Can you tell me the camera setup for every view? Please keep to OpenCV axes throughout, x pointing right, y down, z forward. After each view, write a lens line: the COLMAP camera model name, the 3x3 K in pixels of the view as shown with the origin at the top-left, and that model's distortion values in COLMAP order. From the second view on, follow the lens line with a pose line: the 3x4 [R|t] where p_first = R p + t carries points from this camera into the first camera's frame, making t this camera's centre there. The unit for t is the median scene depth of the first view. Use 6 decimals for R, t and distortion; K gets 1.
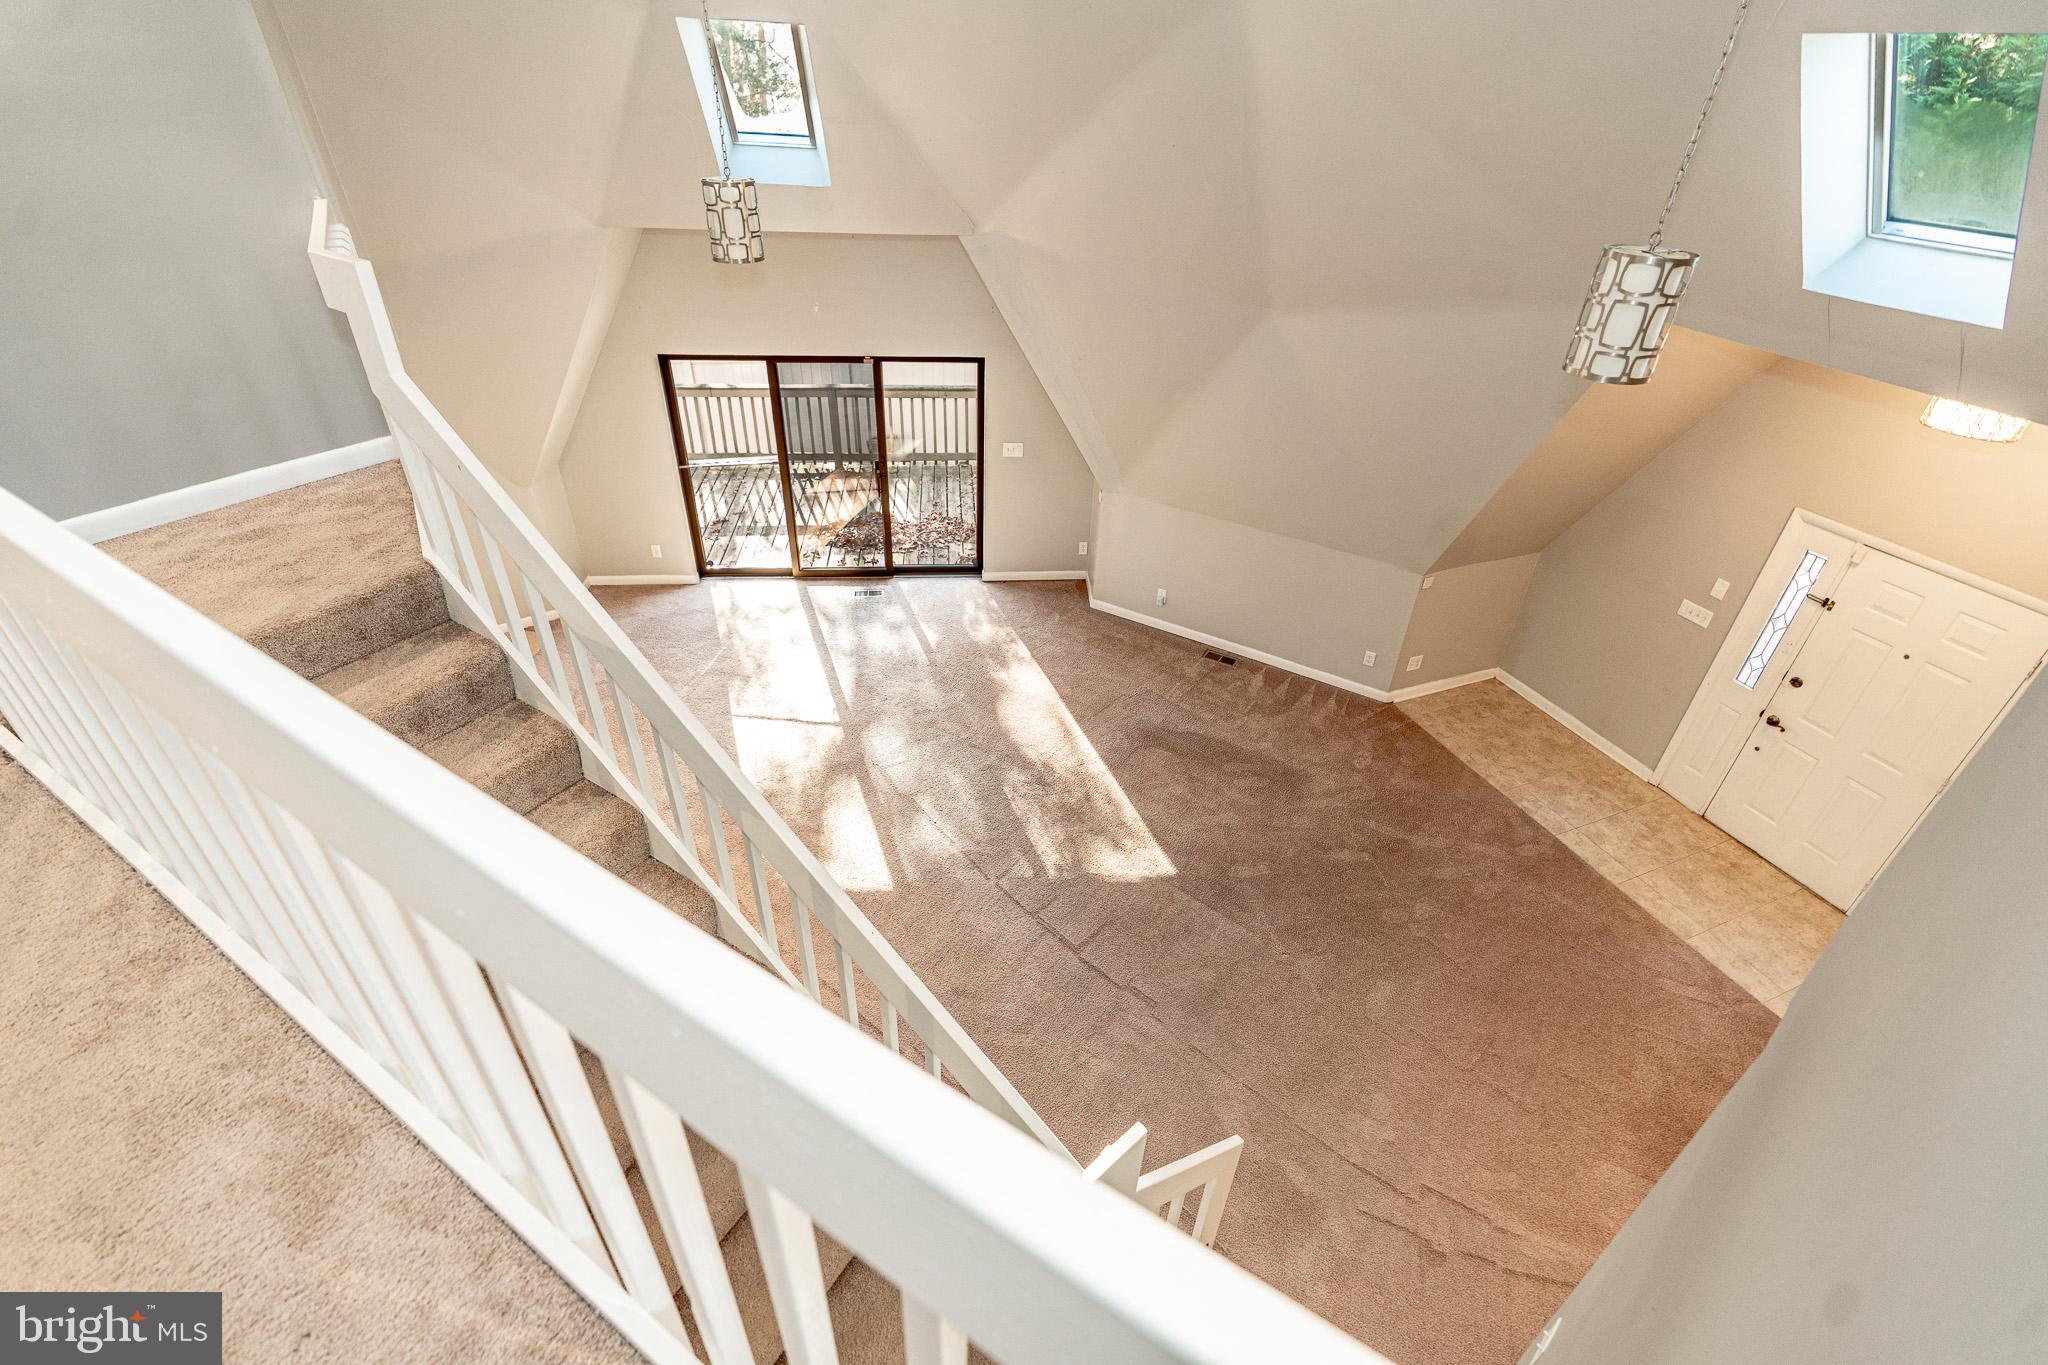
lens RADIAL K [[915.5, 0, 1021.7], [0, 915.5, 679.8], [0, 0, 1]] dist [-0.017768, 0.003581]
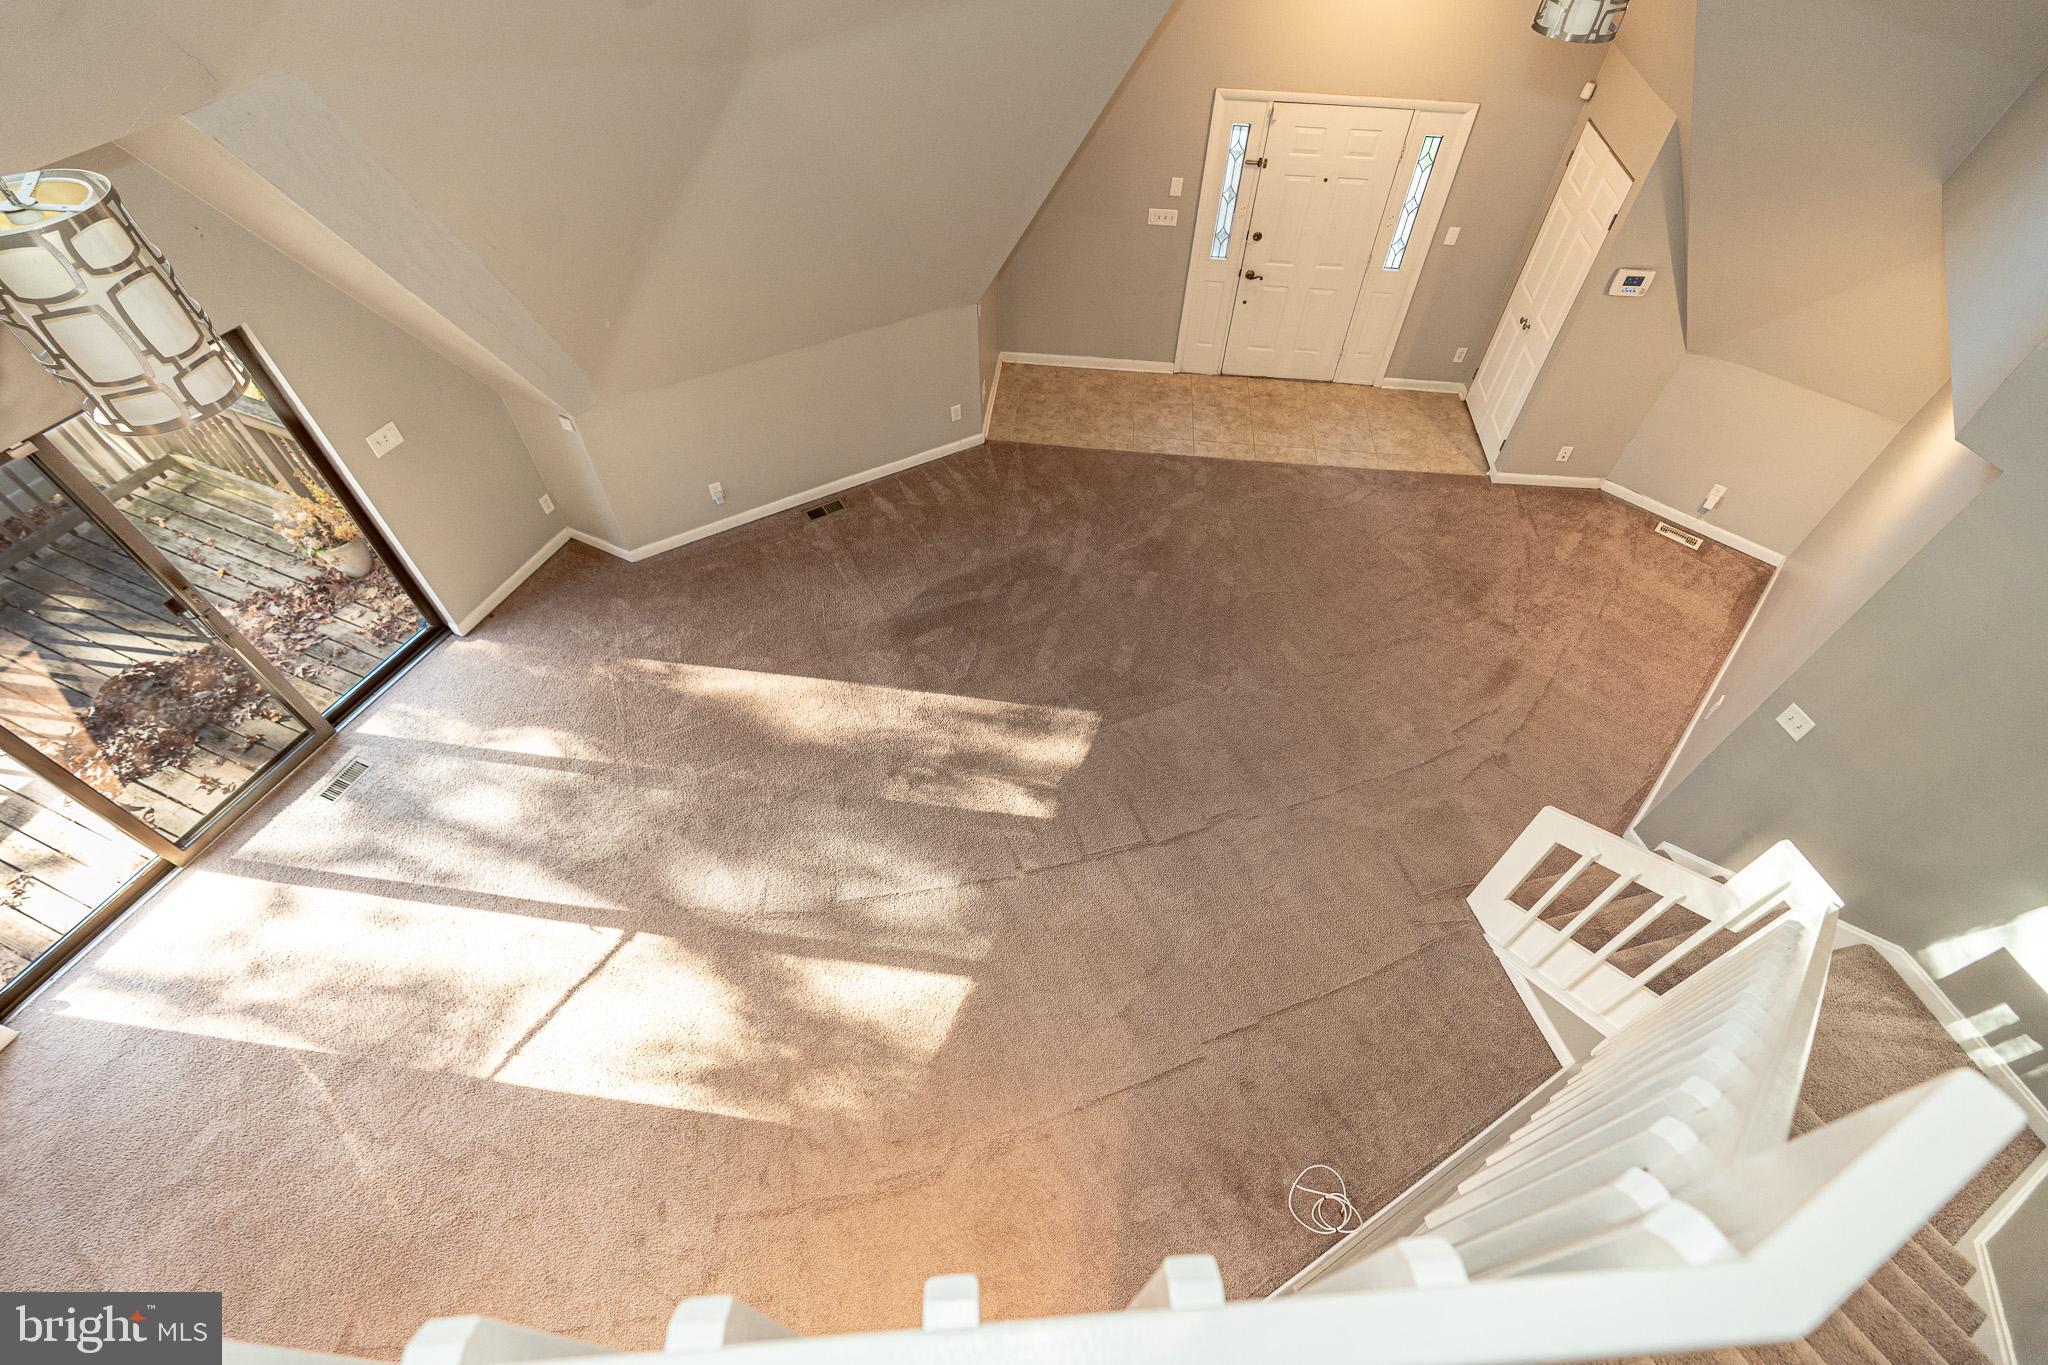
lens RADIAL K [[915.5, 0, 1025.3], [0, 915.5, 687.9], [0, 0, 1]] dist [-0.017768, 0.003581]
pose [[0.459754, -0.705318, 0.539586, -0.337961], [0.493653, 0.708065, 0.504927, -0.305245], [-0.738196, 0.034225, 0.673718, 0.382817]]
